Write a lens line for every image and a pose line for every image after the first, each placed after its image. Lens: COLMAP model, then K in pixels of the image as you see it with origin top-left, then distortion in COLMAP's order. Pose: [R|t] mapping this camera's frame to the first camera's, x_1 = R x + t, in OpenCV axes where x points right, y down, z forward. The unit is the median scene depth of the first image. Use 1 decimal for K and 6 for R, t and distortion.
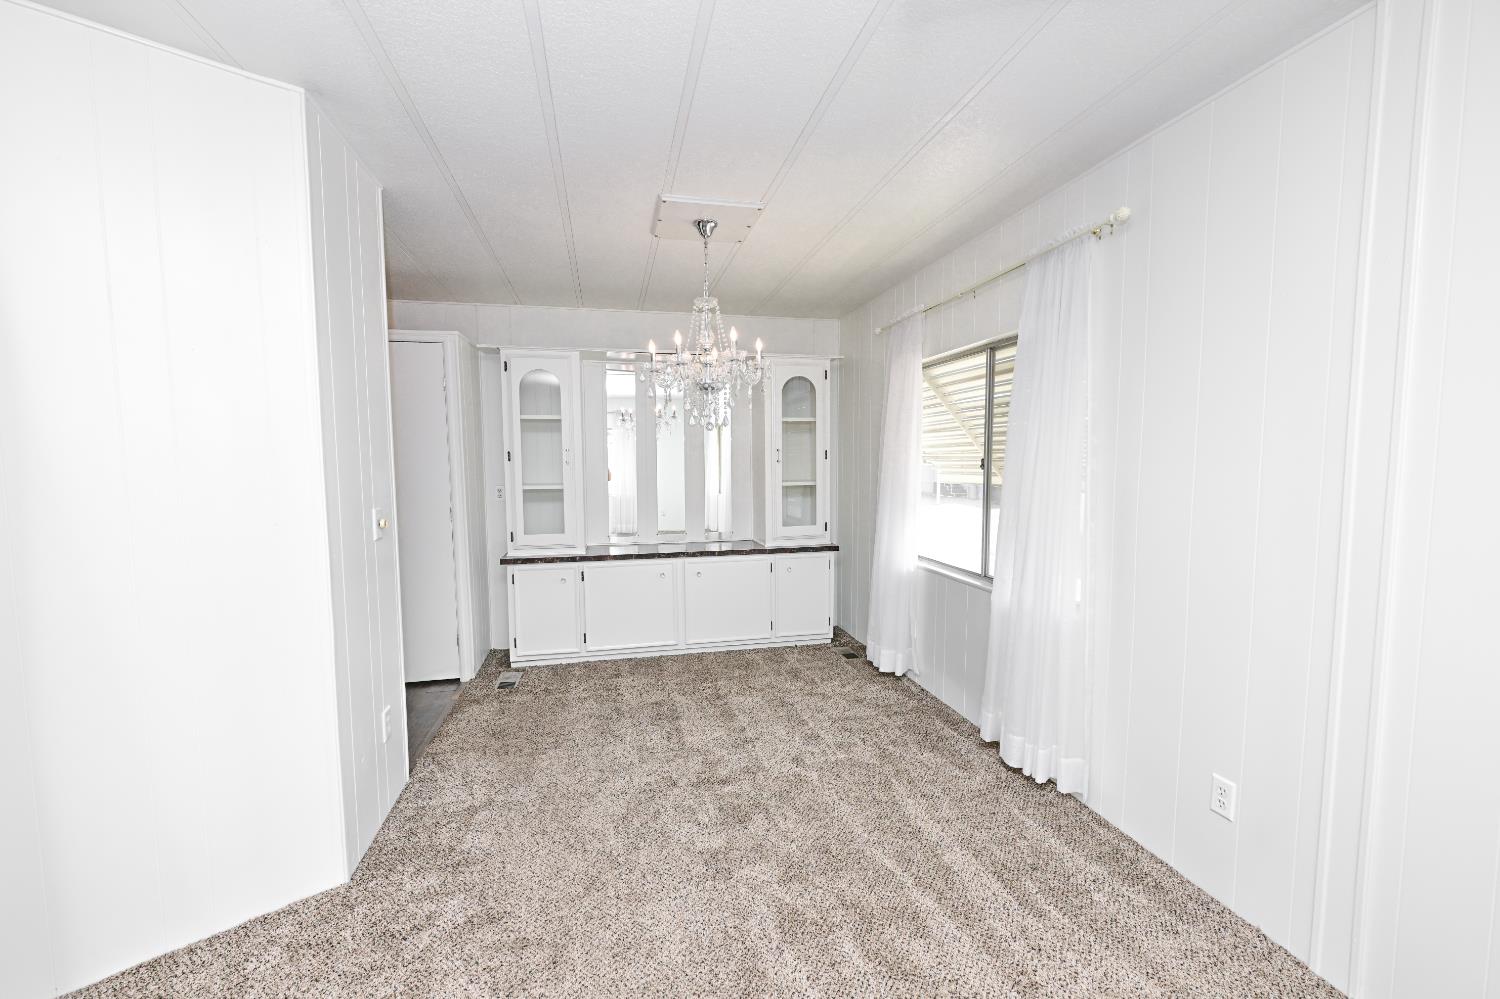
lens RADIAL K [[615.6, 0, 750.0], [0, 615.6, 499.5], [0, 0, 1]] dist [-0.000386, -0.000002]
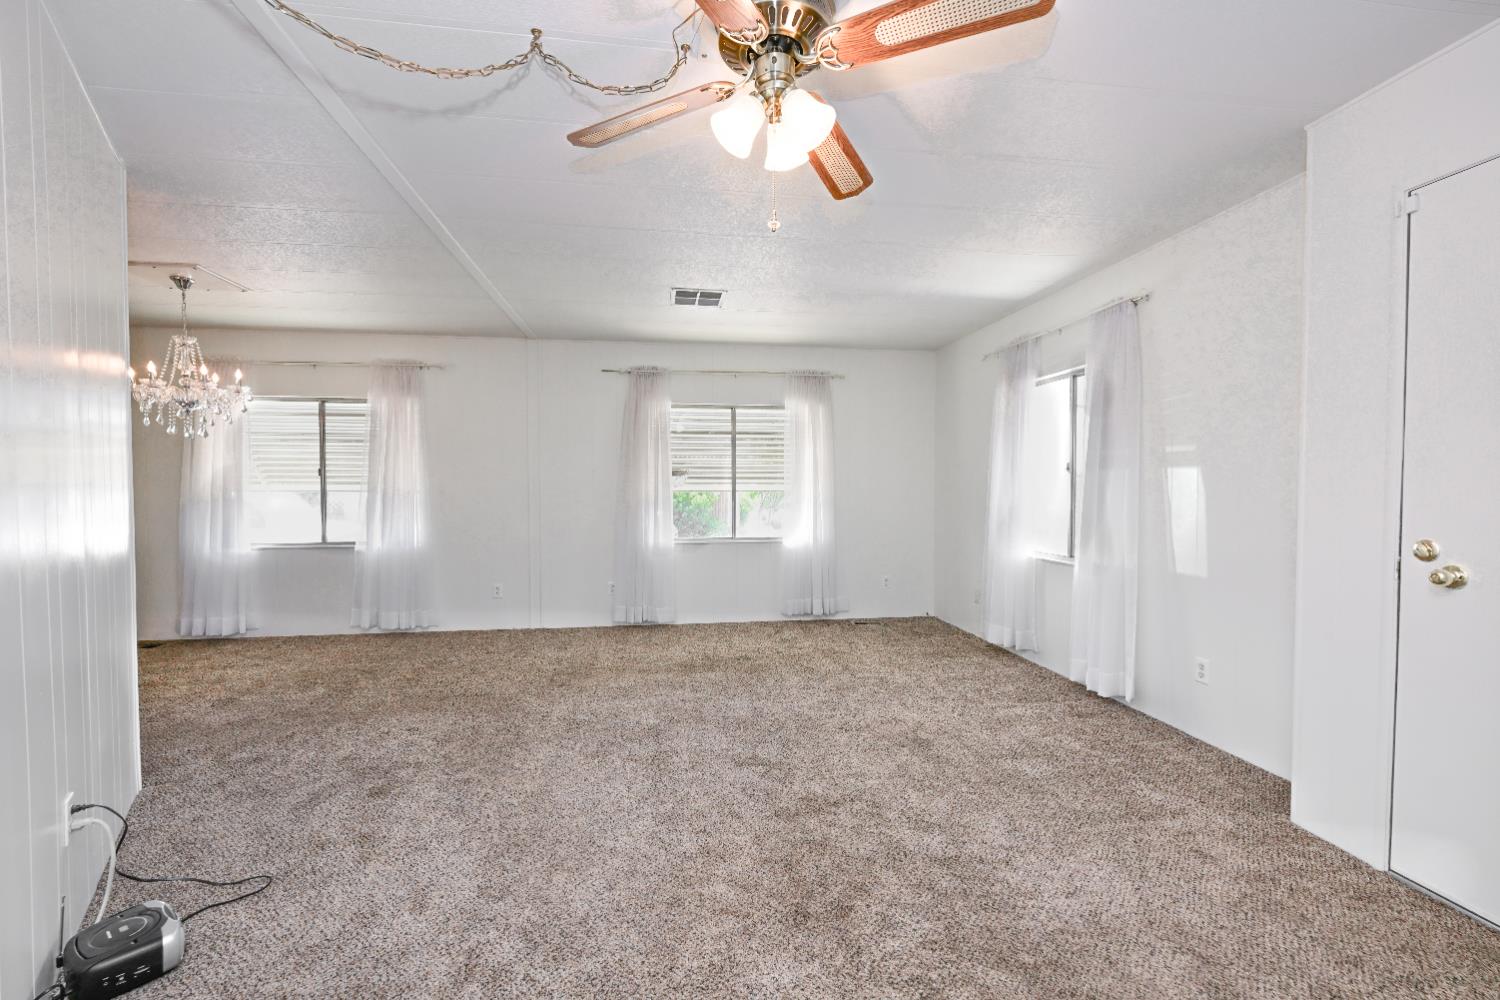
lens RADIAL K [[610.1, 0, 742.5], [0, 610.1, 505.8], [0, 0, 1]] dist [-0.000949, 0.000022]
pose [[0.099915, -0.026845, 0.994634, -0.832882], [0.058631, 0.998058, 0.021047, 0.043318], [-0.993267, 0.056214, 0.101295, -0.148336]]
